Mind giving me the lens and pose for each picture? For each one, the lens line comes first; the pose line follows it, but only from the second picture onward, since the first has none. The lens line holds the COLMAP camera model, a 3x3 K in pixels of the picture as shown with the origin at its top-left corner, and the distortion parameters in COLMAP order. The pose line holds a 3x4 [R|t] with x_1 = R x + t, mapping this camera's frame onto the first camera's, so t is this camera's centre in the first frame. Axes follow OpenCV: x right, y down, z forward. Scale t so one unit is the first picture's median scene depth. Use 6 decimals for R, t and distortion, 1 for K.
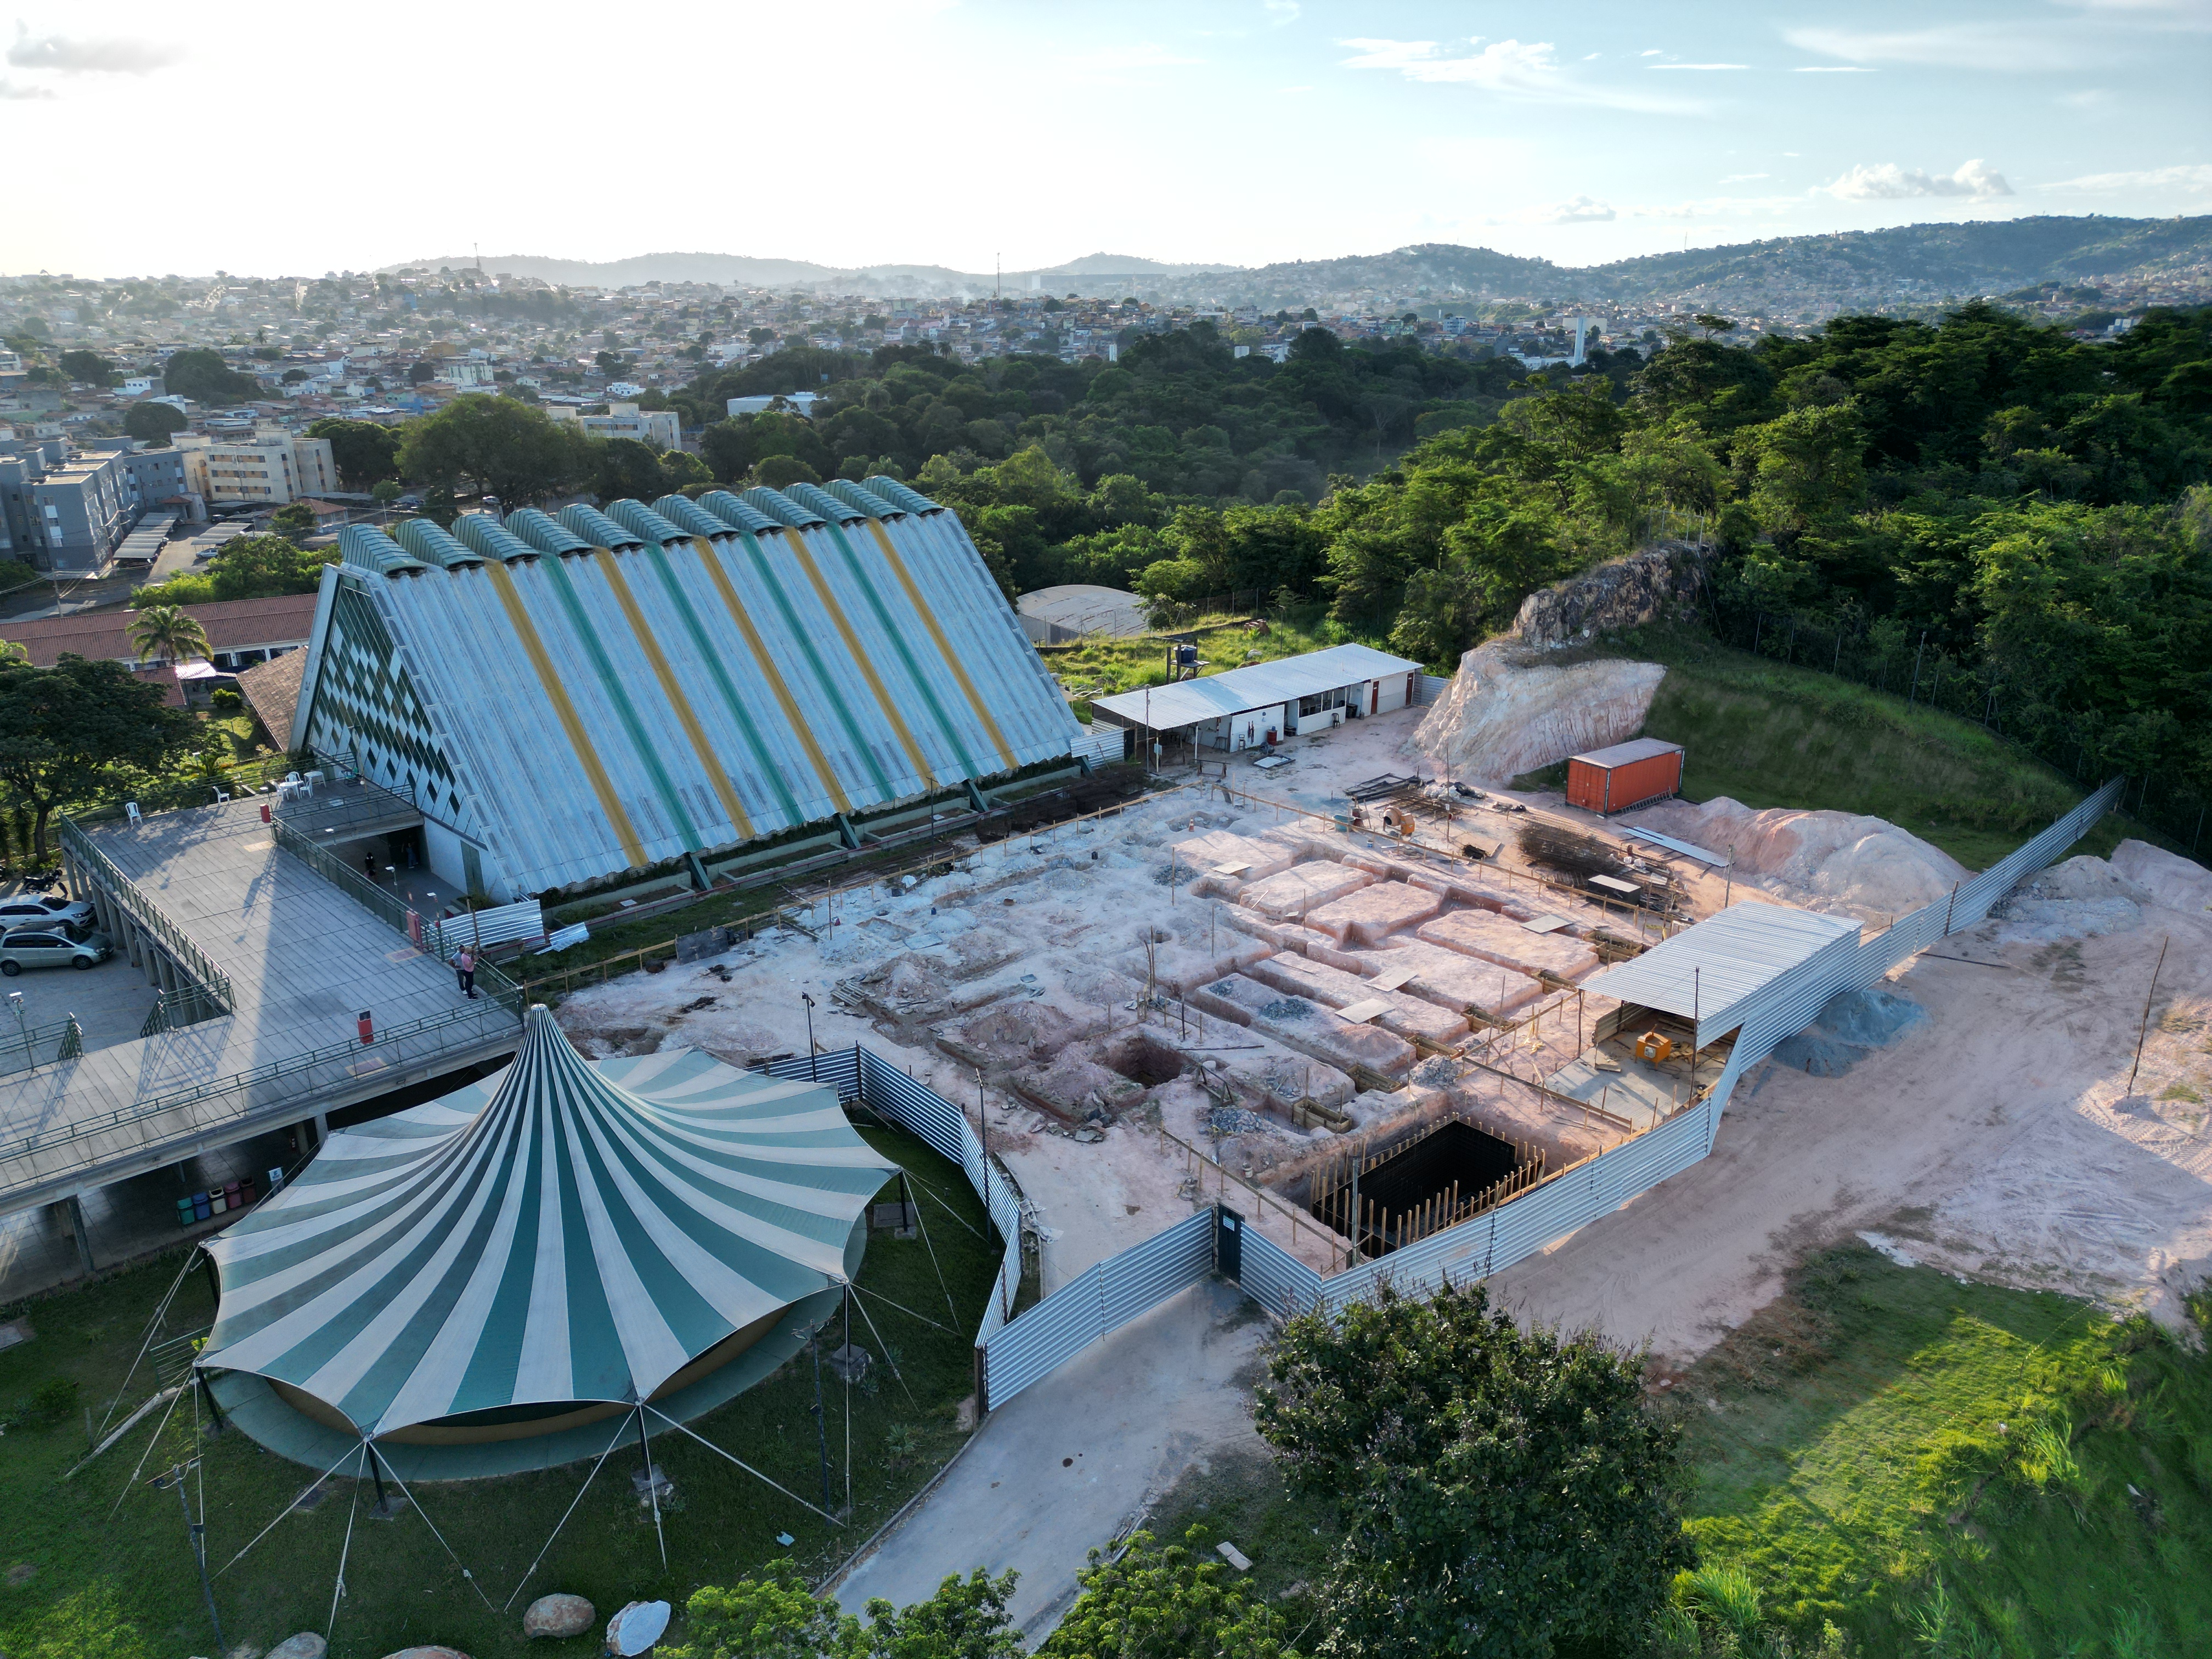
lens RADIAL K [[1541.5, 0, 1100.1], [0, 1541.5, 816.9], [0, 0, 1]] dist [0.076313, -0.076514]
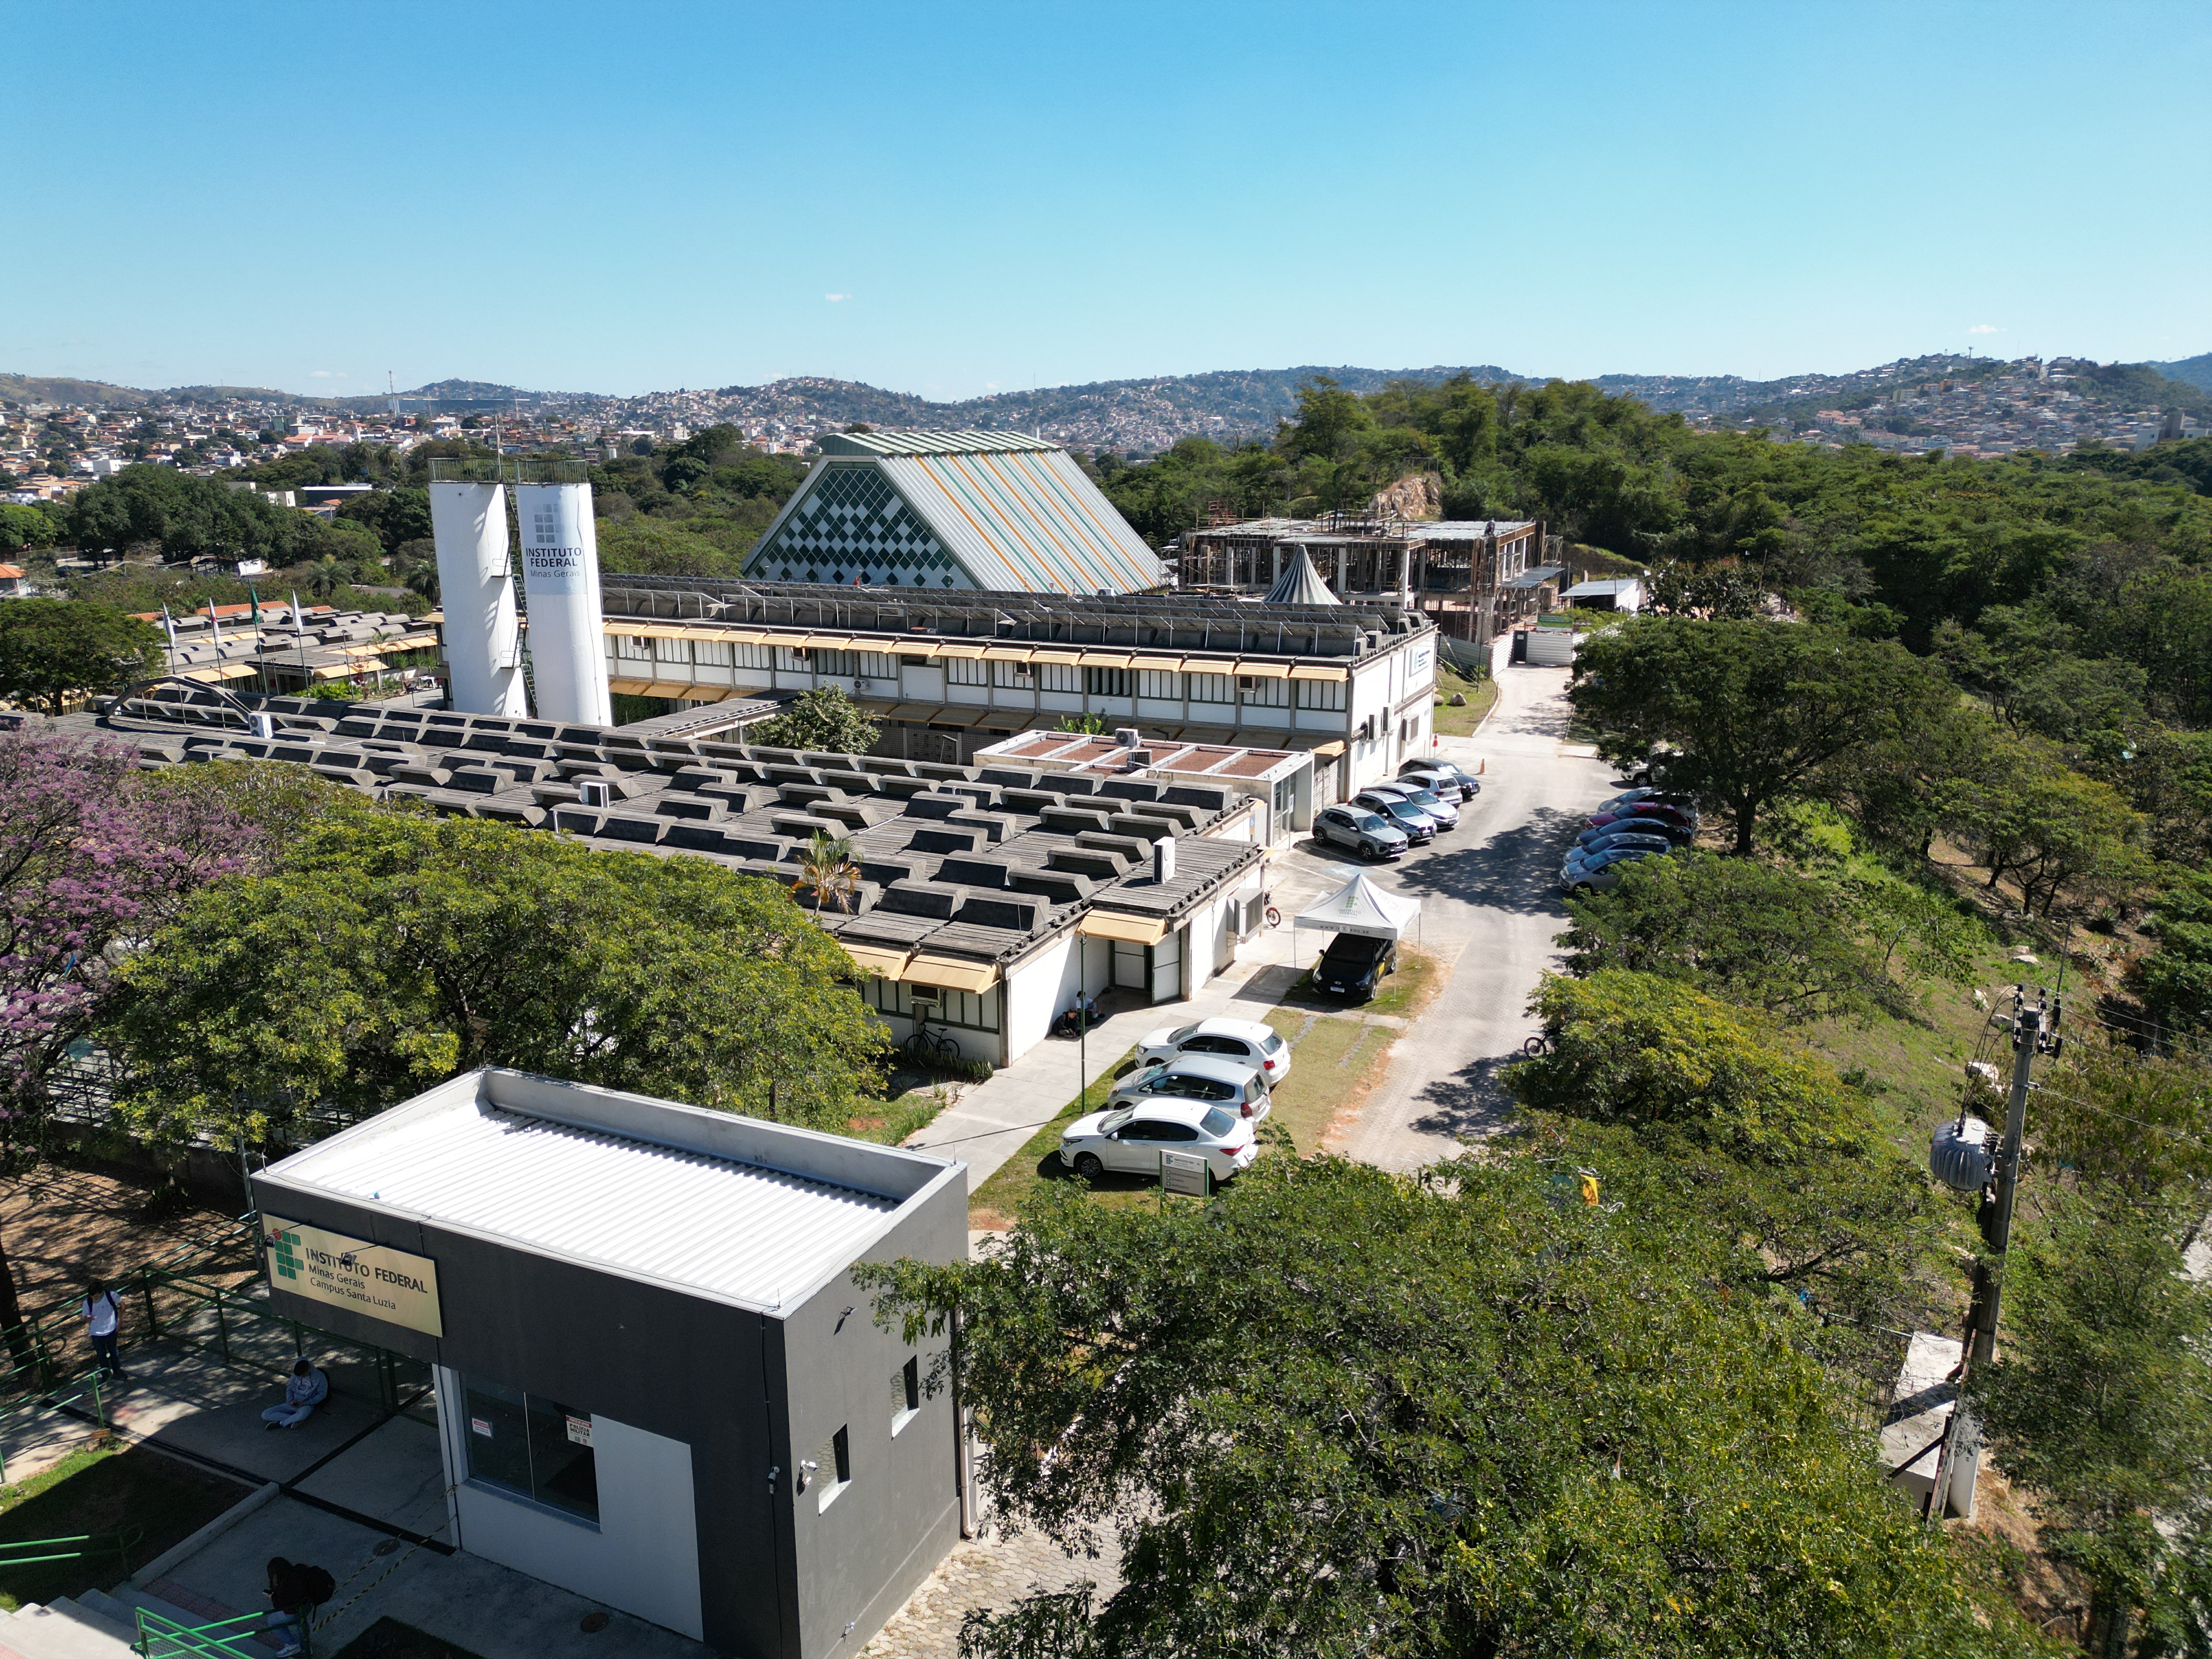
lens RADIAL K [[1541.5, 0, 1100.1], [0, 1541.5, 816.9], [0, 0, 1]] dist [0.076313, -0.076514]
pose [[0.925405, -0.089235, 0.368324, -0.790775], [0.117791, 0.991473, -0.055739, 0.320342], [-0.360210, 0.094966, 0.928025, -0.564684]]
